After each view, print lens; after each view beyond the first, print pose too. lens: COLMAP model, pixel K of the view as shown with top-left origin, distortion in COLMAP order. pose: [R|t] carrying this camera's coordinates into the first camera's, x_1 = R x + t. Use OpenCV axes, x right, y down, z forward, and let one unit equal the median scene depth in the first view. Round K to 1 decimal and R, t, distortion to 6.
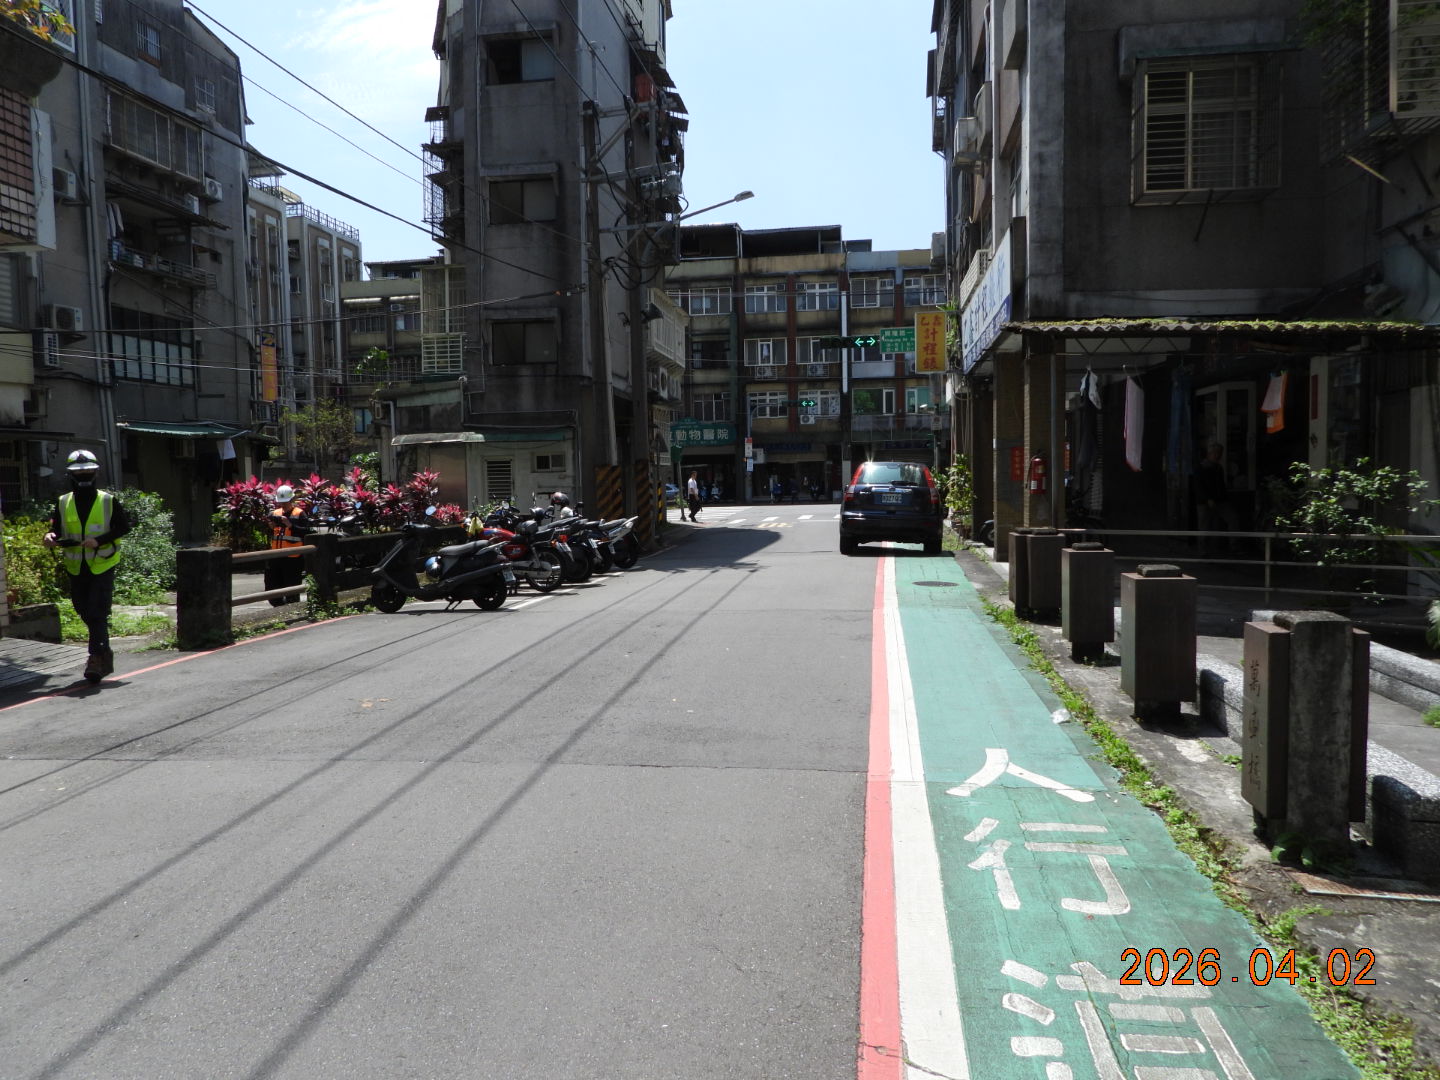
lens RADIAL K [[1013.4, 0, 720.0], [0, 1013.4, 540.0], [0, 0, 1]] dist [-0.025757, 0.010292]
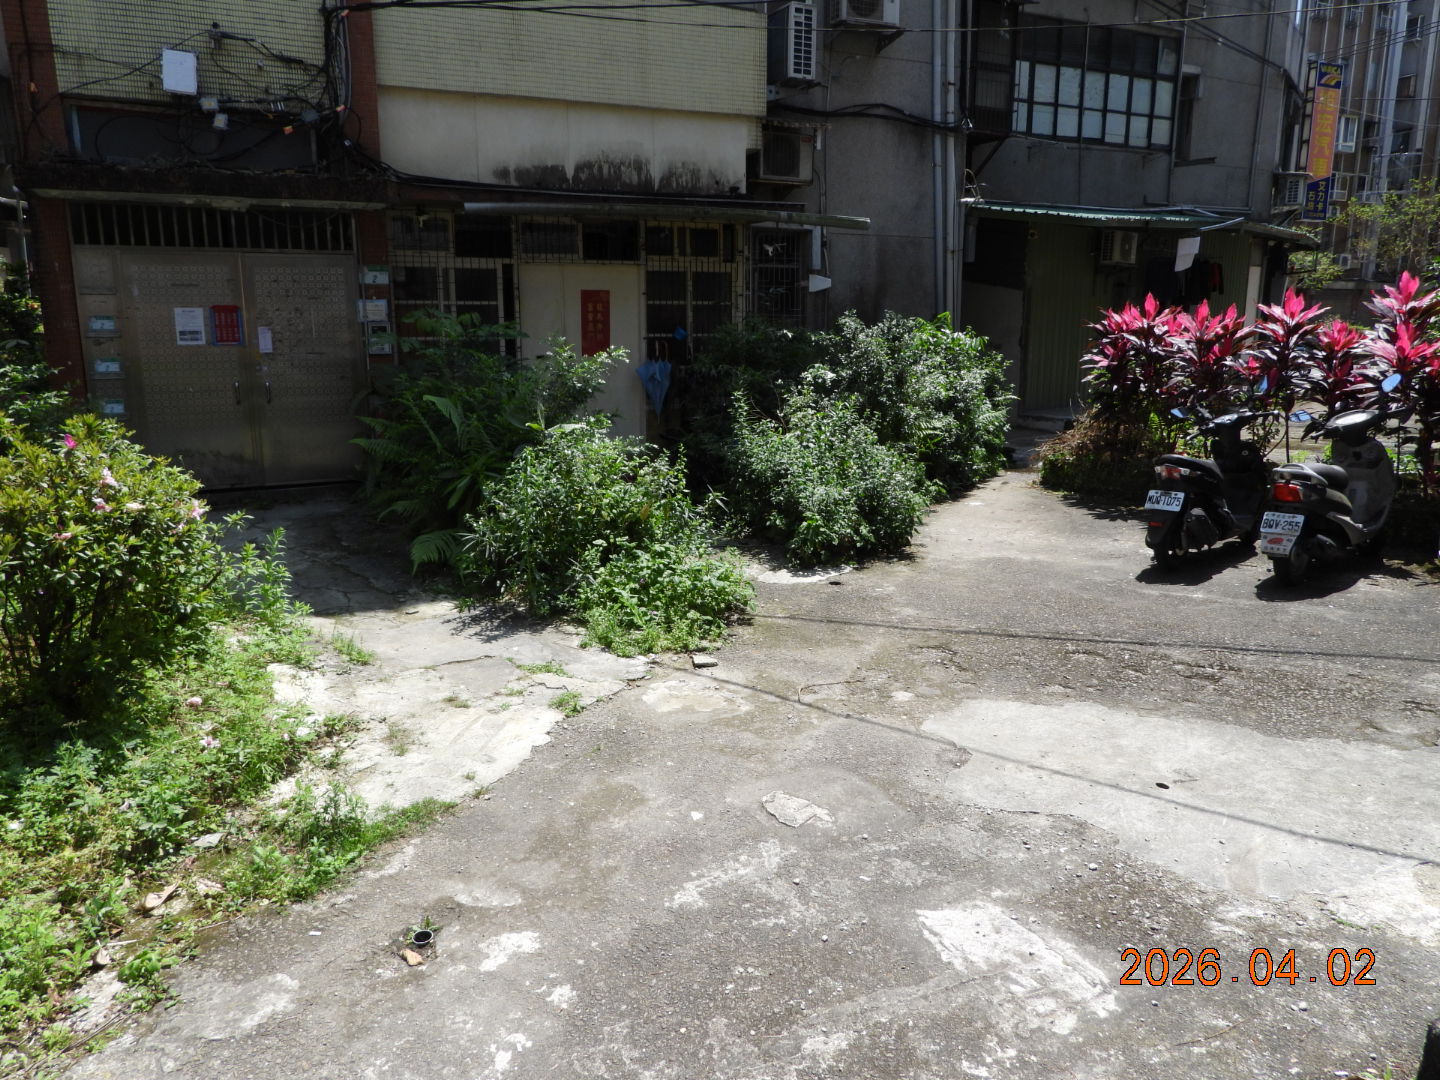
lens RADIAL K [[1013.4, 0, 720.0], [0, 1013.4, 540.0], [0, 0, 1]] dist [-0.025757, 0.010292]
pose [[0.562262, 0.201021, -0.802154, -0.181719], [-0.061257, 0.977465, 0.202016, -0.033986], [0.824687, -0.064448, 0.561906, 0.556181]]
